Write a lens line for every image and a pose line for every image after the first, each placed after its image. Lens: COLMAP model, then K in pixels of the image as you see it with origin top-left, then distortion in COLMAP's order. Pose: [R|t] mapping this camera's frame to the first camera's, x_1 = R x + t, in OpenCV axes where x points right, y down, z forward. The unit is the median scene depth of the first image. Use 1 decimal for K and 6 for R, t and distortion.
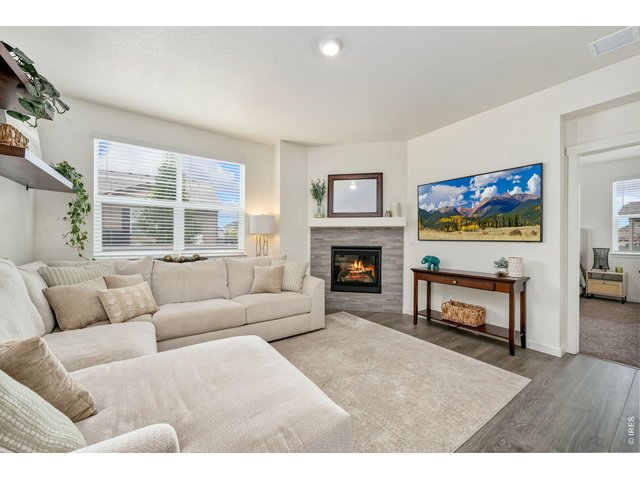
lens RADIAL K [[253.6, 0, 317.4], [0, 253.6, 239.4], [0, 0, 1]] dist [-0.001505, -0.000413]
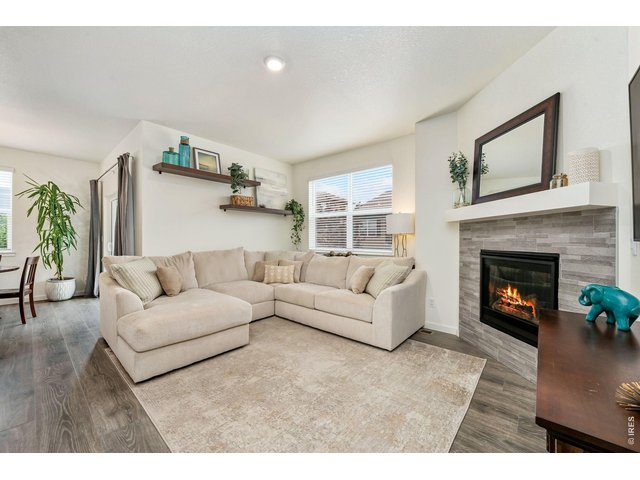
lens RADIAL K [[253.6, 0, 315.9], [0, 253.6, 238.3], [0, 0, 1]] dist [-0.001505, -0.000413]
pose [[0.238969, -0.006803, -0.971003, 0.585110], [-0.004969, 0.999954, -0.008228, 0.004460], [0.971014, 0.006791, 0.238925, 0.461638]]
